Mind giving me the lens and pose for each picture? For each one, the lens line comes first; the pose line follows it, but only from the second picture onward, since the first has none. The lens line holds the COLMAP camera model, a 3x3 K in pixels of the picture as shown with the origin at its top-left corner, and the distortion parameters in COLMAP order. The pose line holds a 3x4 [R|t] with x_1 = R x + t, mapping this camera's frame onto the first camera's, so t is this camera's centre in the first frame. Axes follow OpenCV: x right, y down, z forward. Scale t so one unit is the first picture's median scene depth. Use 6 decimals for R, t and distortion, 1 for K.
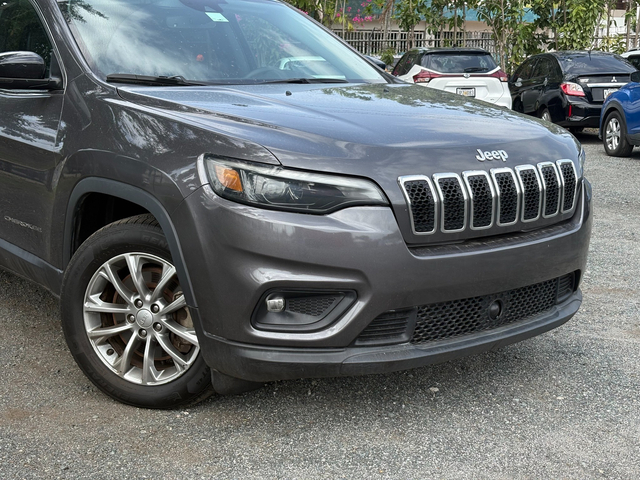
lens RADIAL K [[912.1, 0, 321.5], [0, 912.1, 259.4], [0, 0, 1]] dist [0.070776, -0.074061]
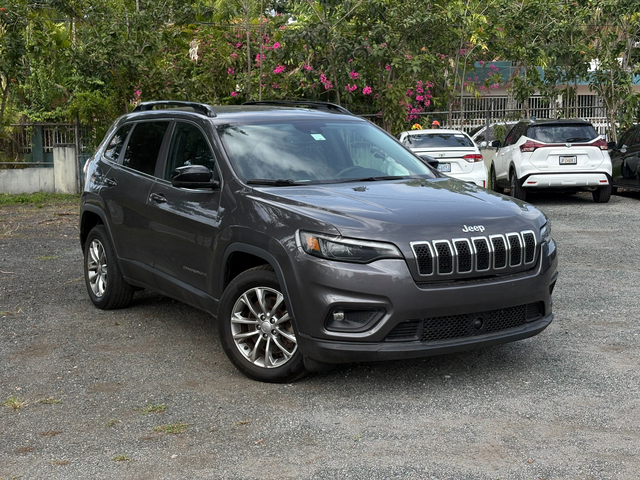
lens RADIAL K [[912.1, 0, 321.5], [0, 912.1, 259.4], [0, 0, 1]] dist [0.070776, -0.074061]
pose [[0.988200, -0.000130, -0.153168, 0.161586], [-0.009540, 0.998006, -0.062397, 0.044734], [0.152870, 0.063122, 0.986228, -0.635562]]
